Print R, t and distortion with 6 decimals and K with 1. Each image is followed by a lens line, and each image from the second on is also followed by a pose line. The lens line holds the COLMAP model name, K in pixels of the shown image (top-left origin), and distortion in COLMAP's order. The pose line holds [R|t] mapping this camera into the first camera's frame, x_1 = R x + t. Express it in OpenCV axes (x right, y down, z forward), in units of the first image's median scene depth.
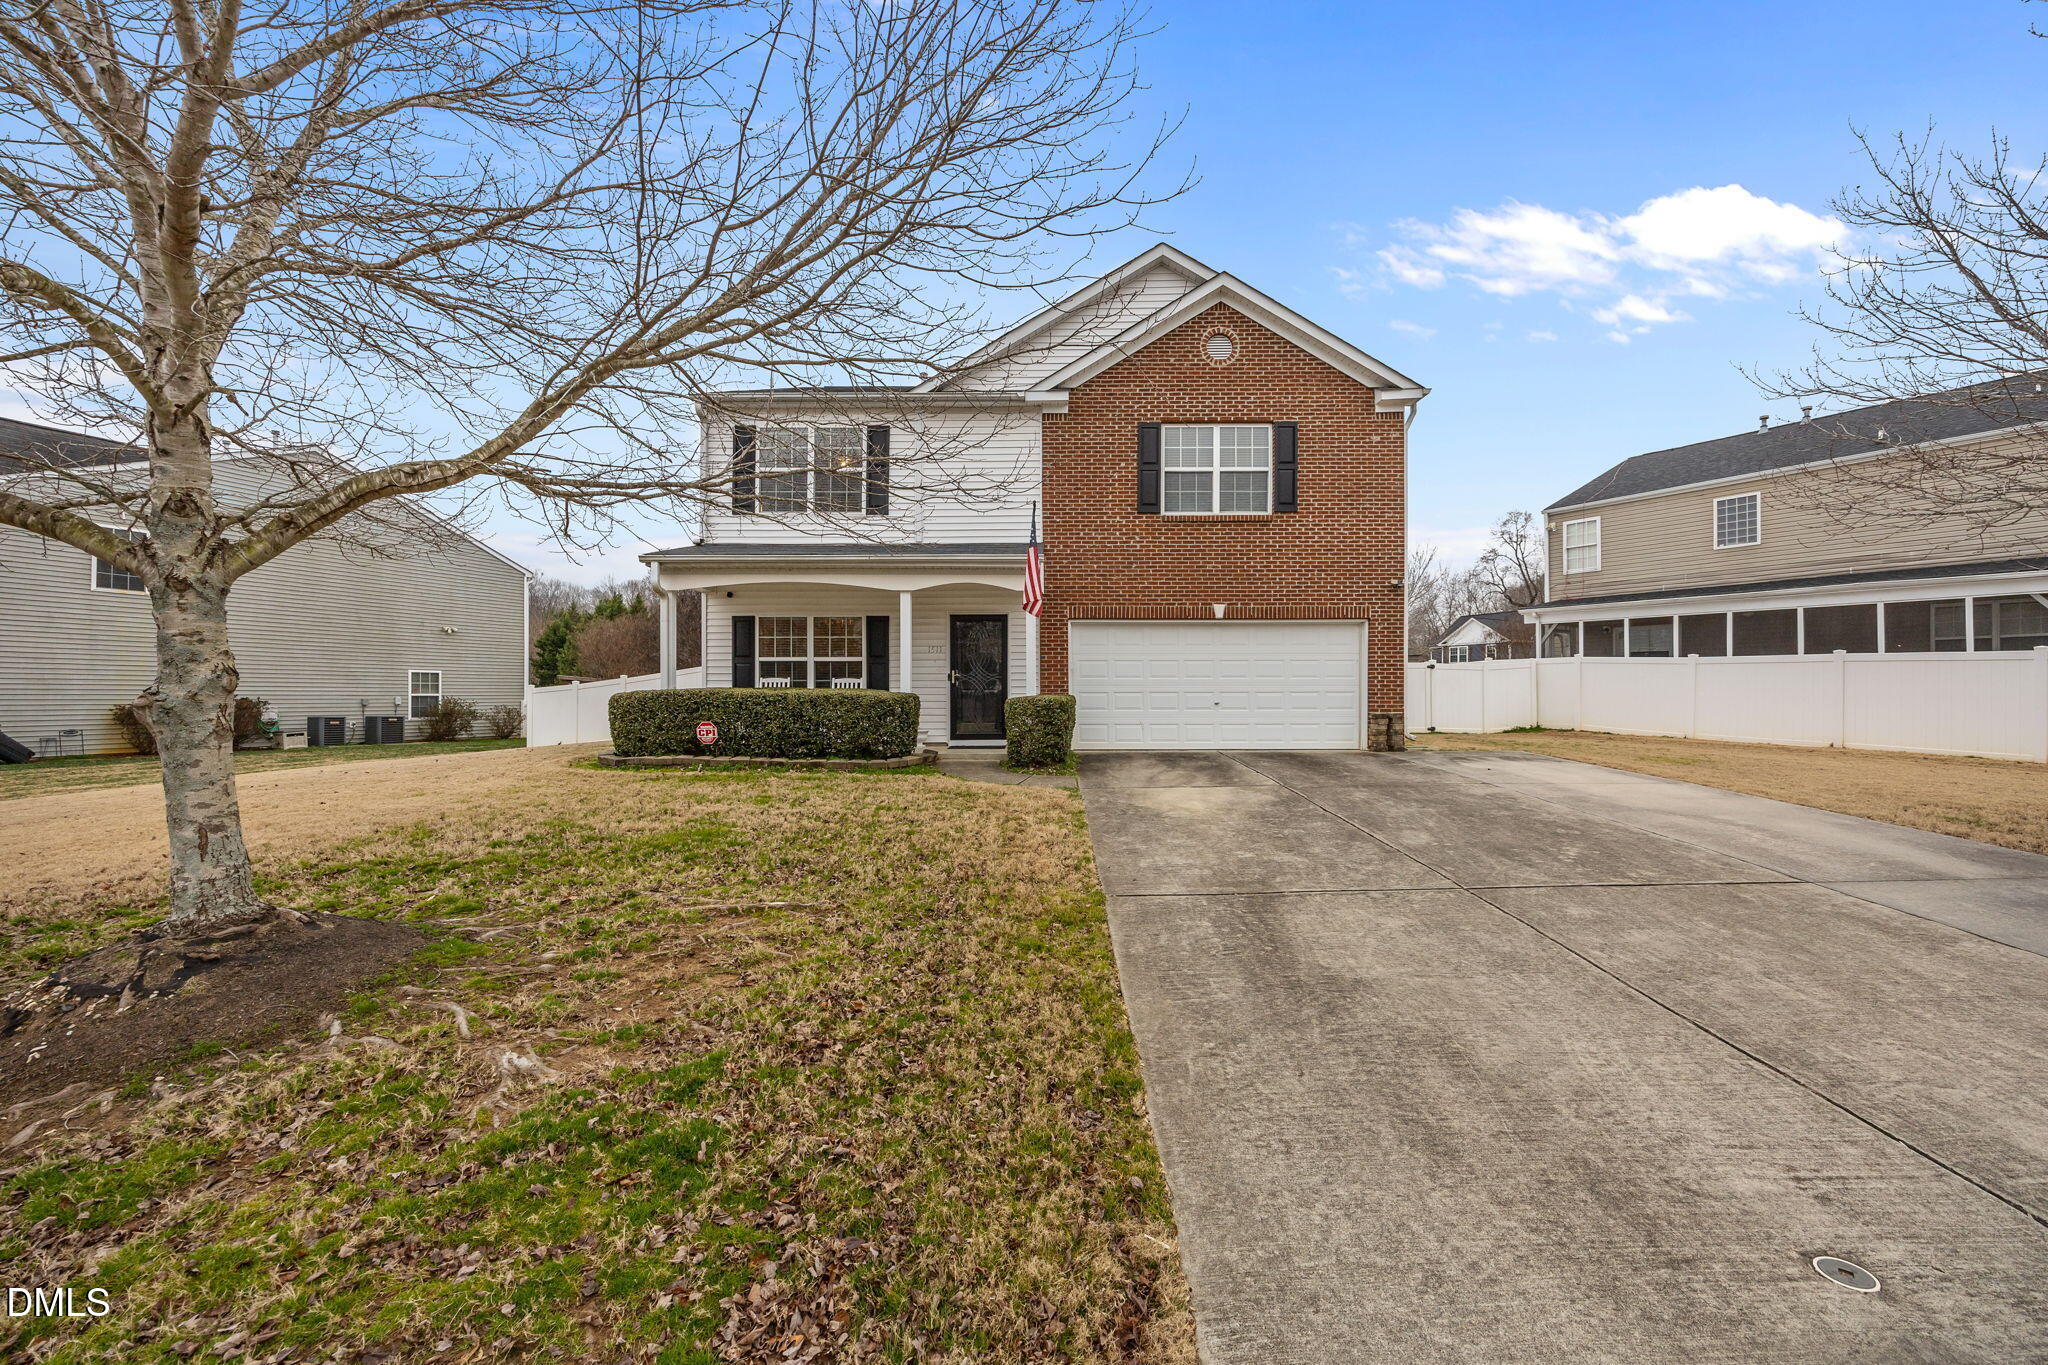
lens RADIAL K [[790.5, 0, 1017.1], [0, 790.5, 700.4], [0, 0, 1]] dist [-0.008821, 0.000173]
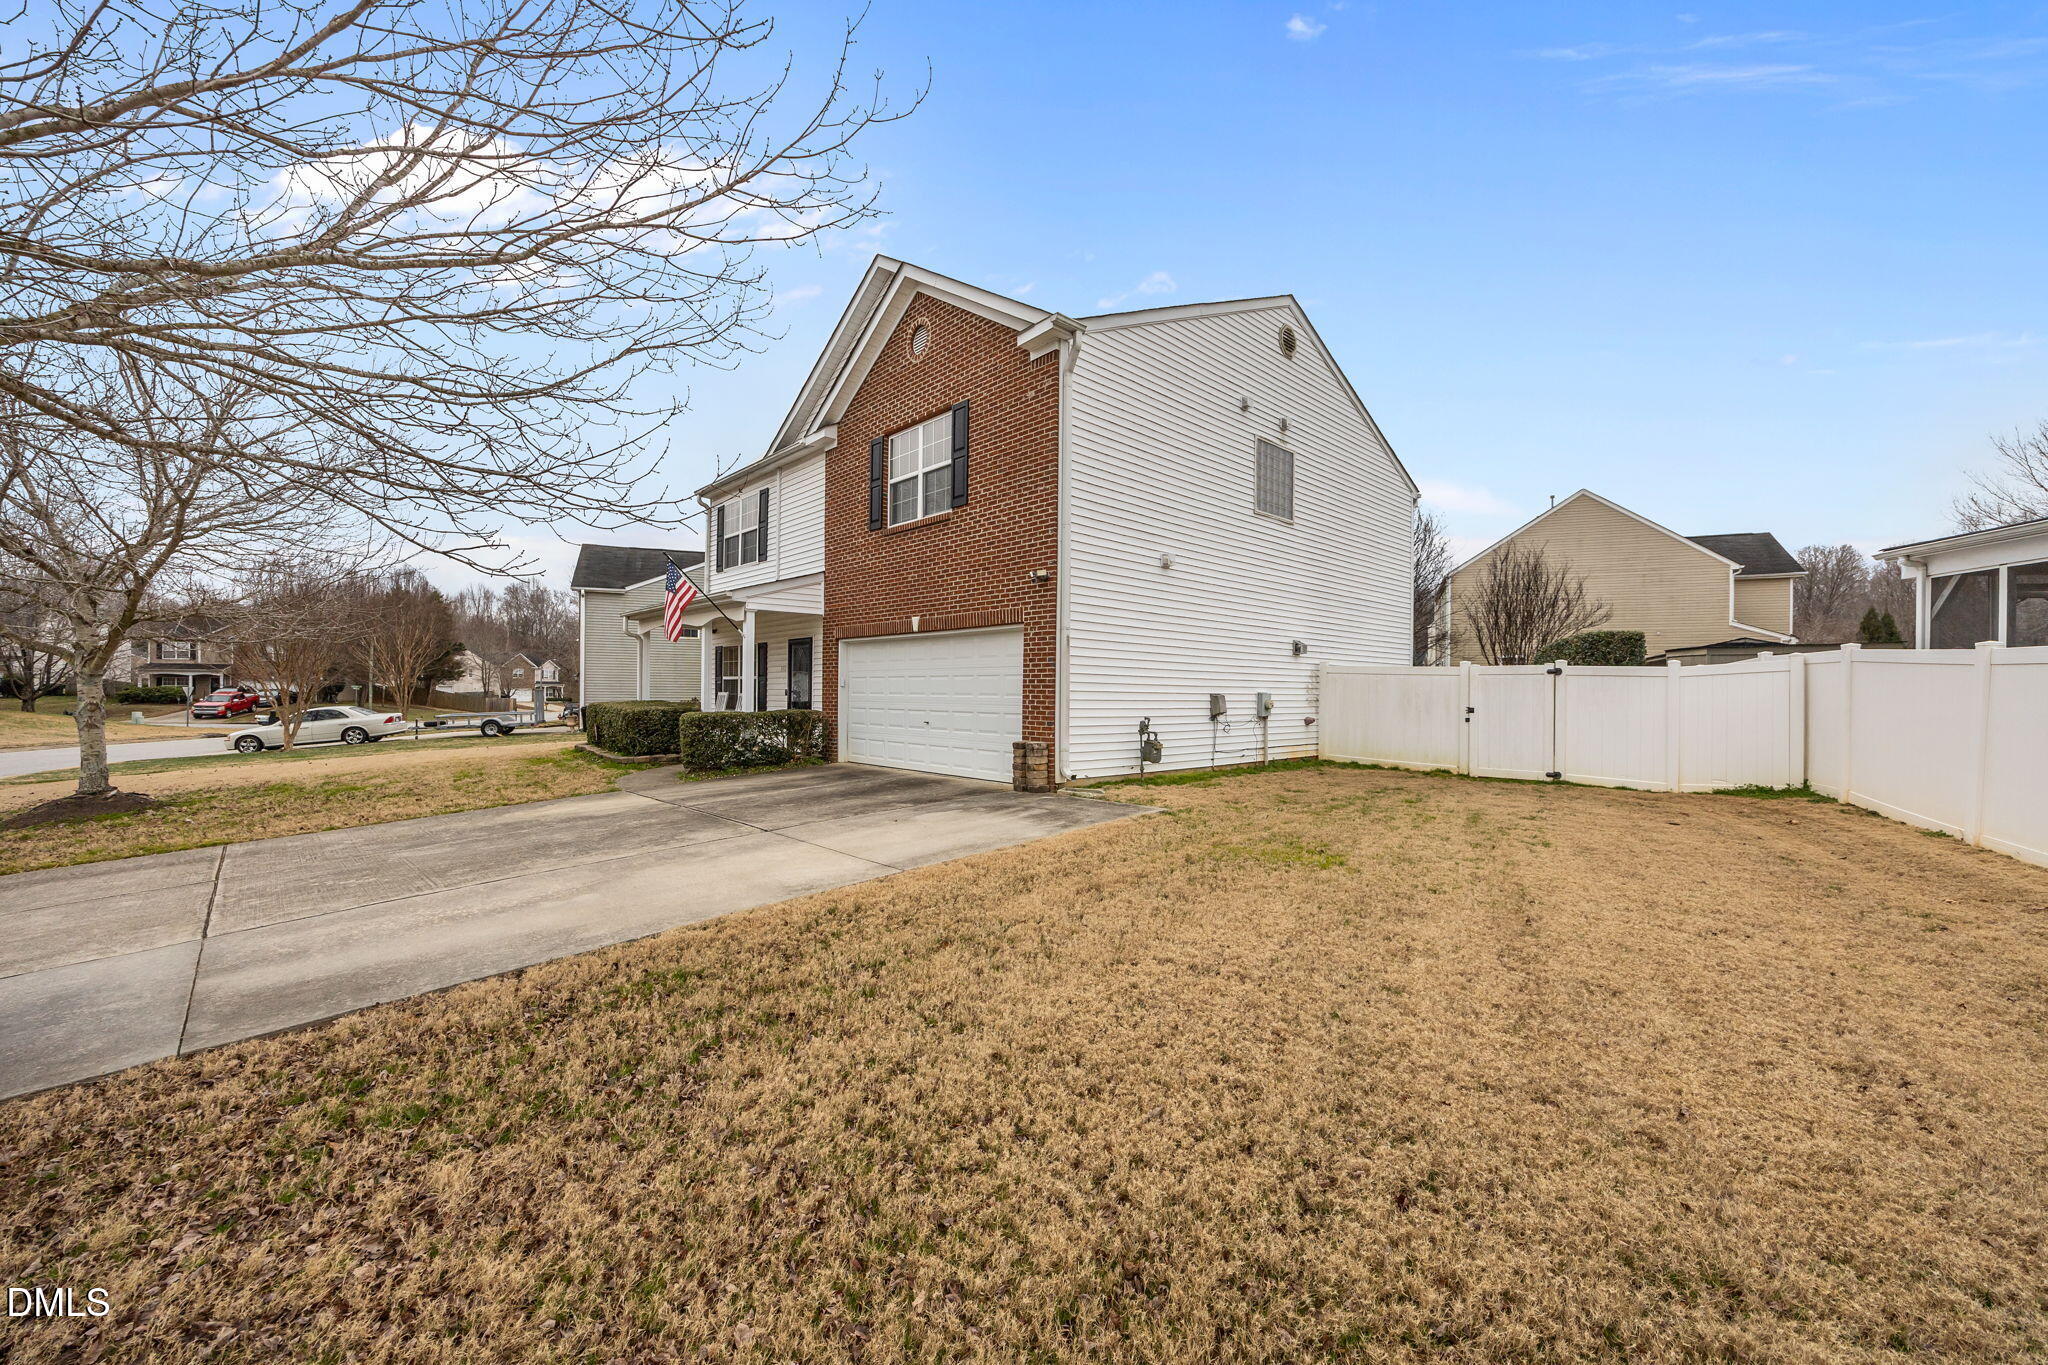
lens RADIAL K [[767.6, 0, 1024.7], [0, 767.6, 690.2], [0, 0, 1]] dist [-0.024060, -0.000048]
pose [[0.694411, 0.005485, -0.719558, 0.990271], [-0.011201, 0.999932, -0.003187, -0.033321], [0.719492, 0.010273, 0.694425, 0.462850]]
